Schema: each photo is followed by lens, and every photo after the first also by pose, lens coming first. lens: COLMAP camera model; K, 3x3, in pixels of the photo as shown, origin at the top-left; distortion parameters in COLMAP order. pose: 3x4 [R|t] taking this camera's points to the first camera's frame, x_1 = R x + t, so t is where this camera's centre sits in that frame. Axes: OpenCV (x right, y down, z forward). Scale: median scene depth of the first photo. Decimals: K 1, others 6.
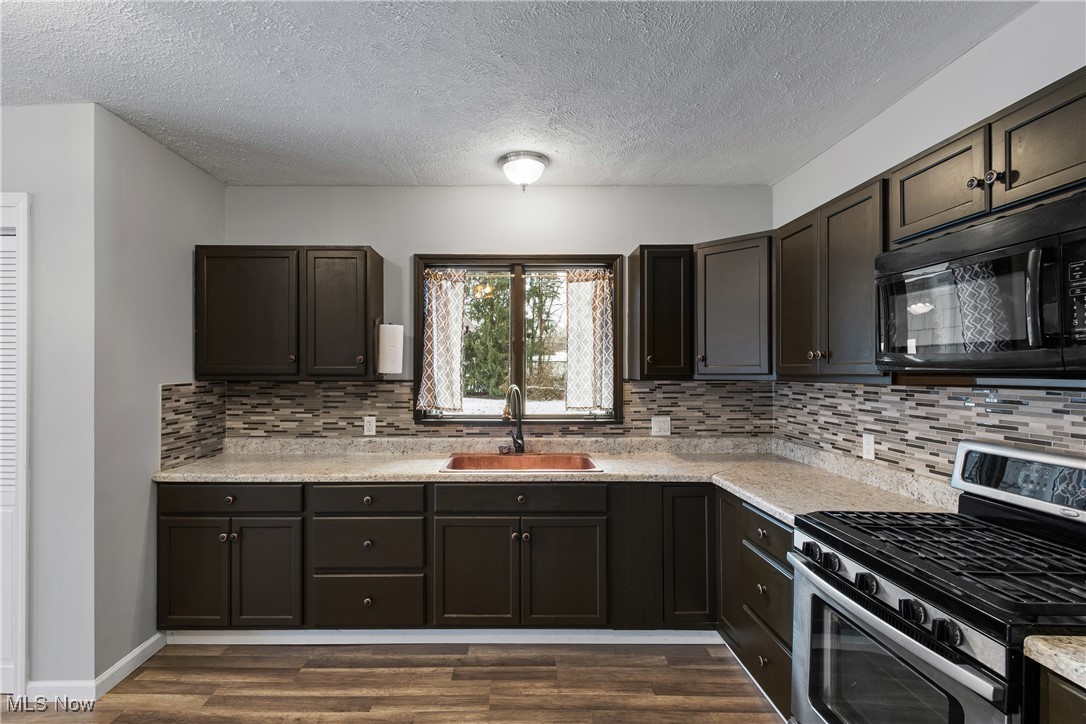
lens RADIAL K [[504.2, 0, 508.7], [0, 504.2, 373.1], [0, 0, 1]] dist [0.000387, -0.000146]
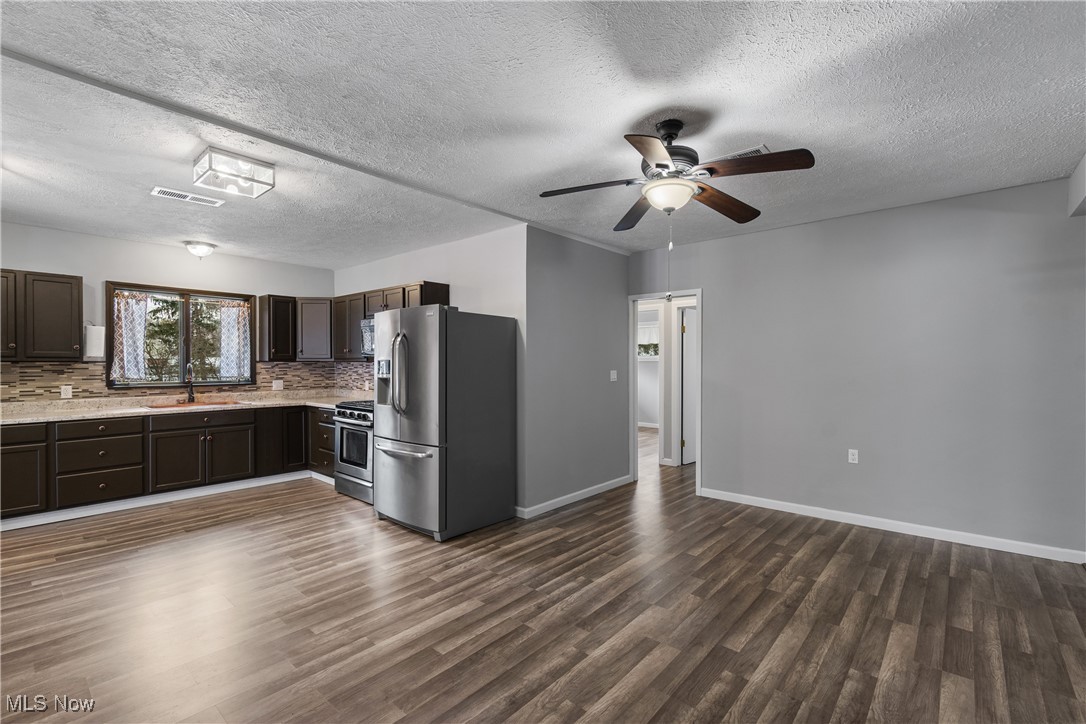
lens RADIAL K [[482.0, 0, 554.4], [0, 482.0, 362.7], [0, 0, 1]] dist [0.003315, -0.000330]
pose [[0.644462, -0.000143, 0.764636, -0.442418], [0.001820, 0.999997, -0.001347, 0.022928], [-0.764634, 0.002260, 0.644461, -1.037771]]
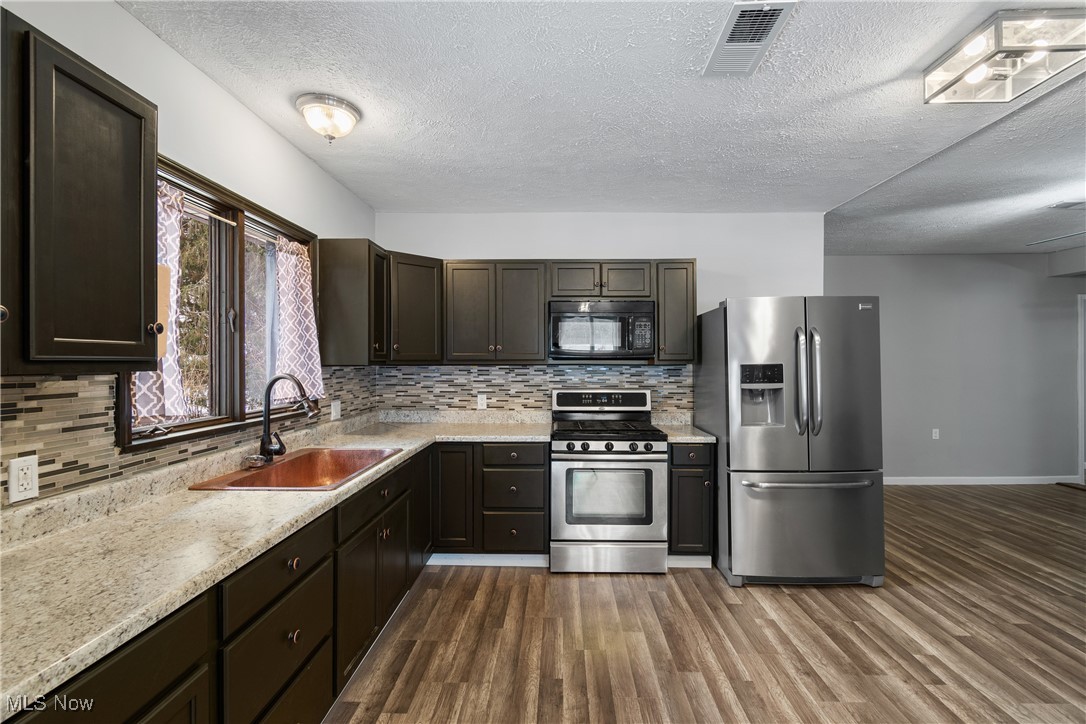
lens RADIAL K [[482.0, 0, 554.4], [0, 482.0, 362.7], [0, 0, 1]] dist [0.003315, -0.000330]
pose [[0.013715, -0.003172, 0.999901, -0.690457], [0.004192, 0.999986, 0.003115, 0.006039], [-0.999897, 0.004148, 0.013728, 0.541965]]
